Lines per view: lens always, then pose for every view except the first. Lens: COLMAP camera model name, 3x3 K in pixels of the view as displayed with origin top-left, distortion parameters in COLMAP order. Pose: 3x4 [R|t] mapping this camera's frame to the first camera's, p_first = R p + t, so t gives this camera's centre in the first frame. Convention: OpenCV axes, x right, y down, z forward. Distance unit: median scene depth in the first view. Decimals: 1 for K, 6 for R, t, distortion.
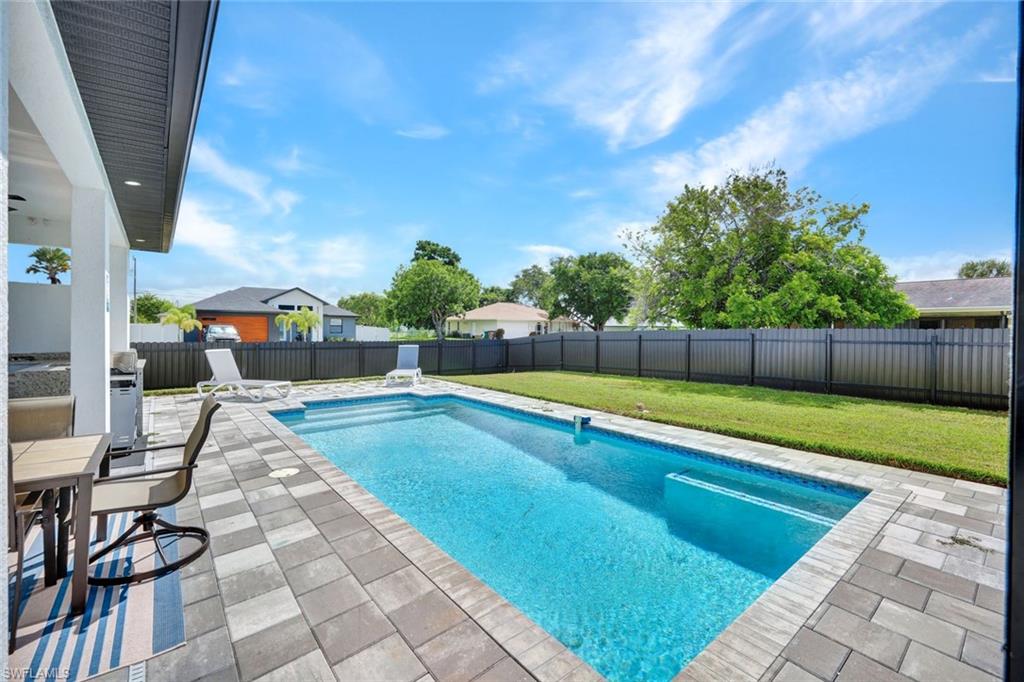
lens RADIAL K [[432.0, 0, 505.5], [0, 432.0, 334.3], [0, 0, 1]] dist [0.000953, -0.000028]
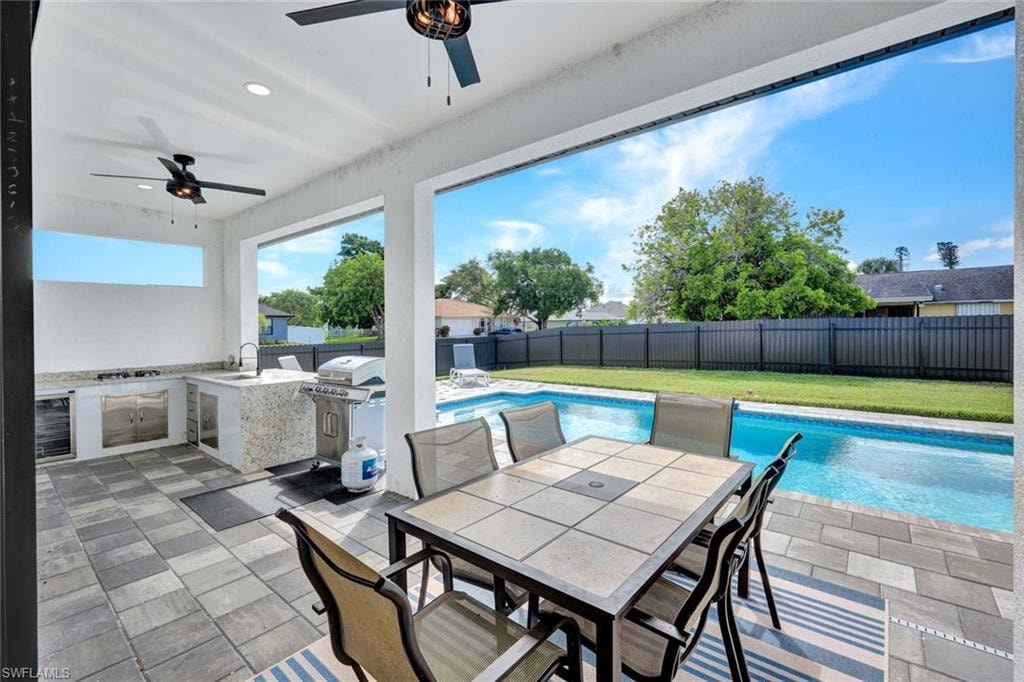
lens RADIAL K [[444.4, 0, 494.3], [0, 444.4, 327.4], [0, 0, 1]] dist [-0.000357, 0.000164]
pose [[0.982147, -0.023600, 0.186627, -0.153802], [0.025002, 0.999674, -0.005163, -0.002119], [-0.186444, 0.009737, 0.982417, 0.002473]]
